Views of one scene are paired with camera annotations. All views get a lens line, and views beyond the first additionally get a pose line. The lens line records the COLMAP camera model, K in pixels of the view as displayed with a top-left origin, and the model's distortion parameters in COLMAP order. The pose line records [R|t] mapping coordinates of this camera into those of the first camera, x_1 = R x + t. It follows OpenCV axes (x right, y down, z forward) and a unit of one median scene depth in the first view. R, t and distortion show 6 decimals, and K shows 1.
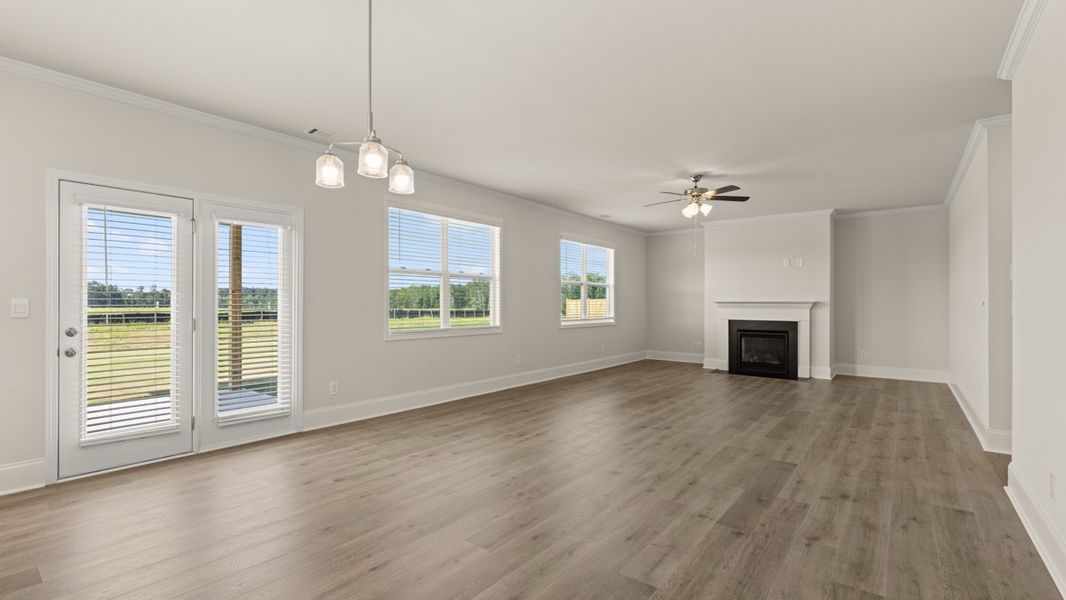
lens RADIAL K [[463.9, 0, 521.5], [0, 463.9, 300.4], [0, 0, 1]] dist [0.000207, 0.000453]
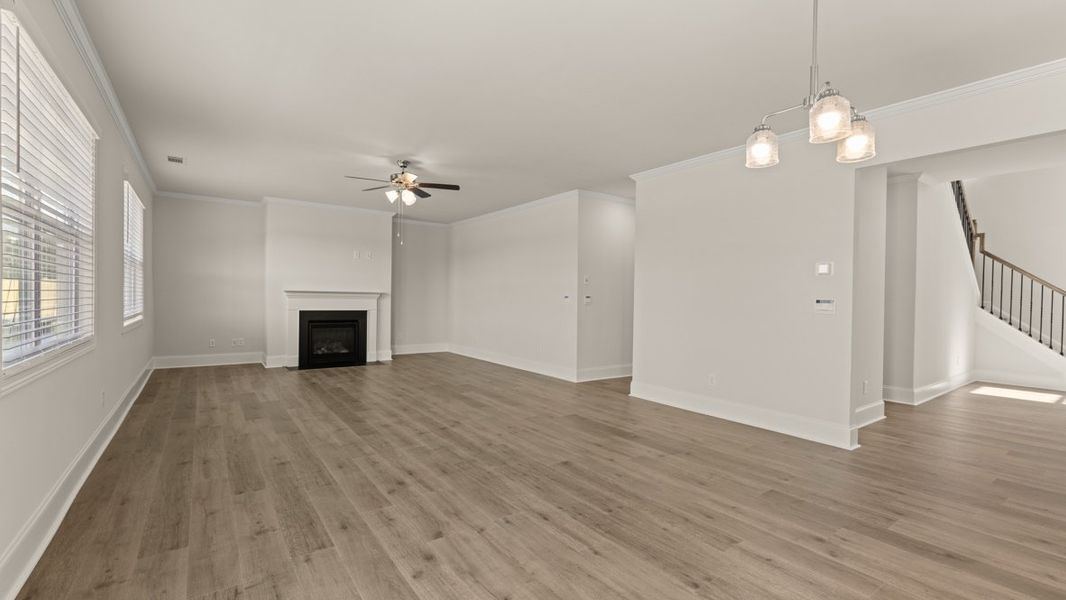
lens RADIAL K [[463.9, 0, 532.0], [0, 463.9, 296.5], [0, 0, 1]] dist [0.000207, 0.000453]
pose [[0.255301, 0.003085, 0.966857, -0.386298], [-0.021000, 0.999777, 0.002355, 0.002334], [-0.966634, -0.020906, 0.255308, 0.392303]]
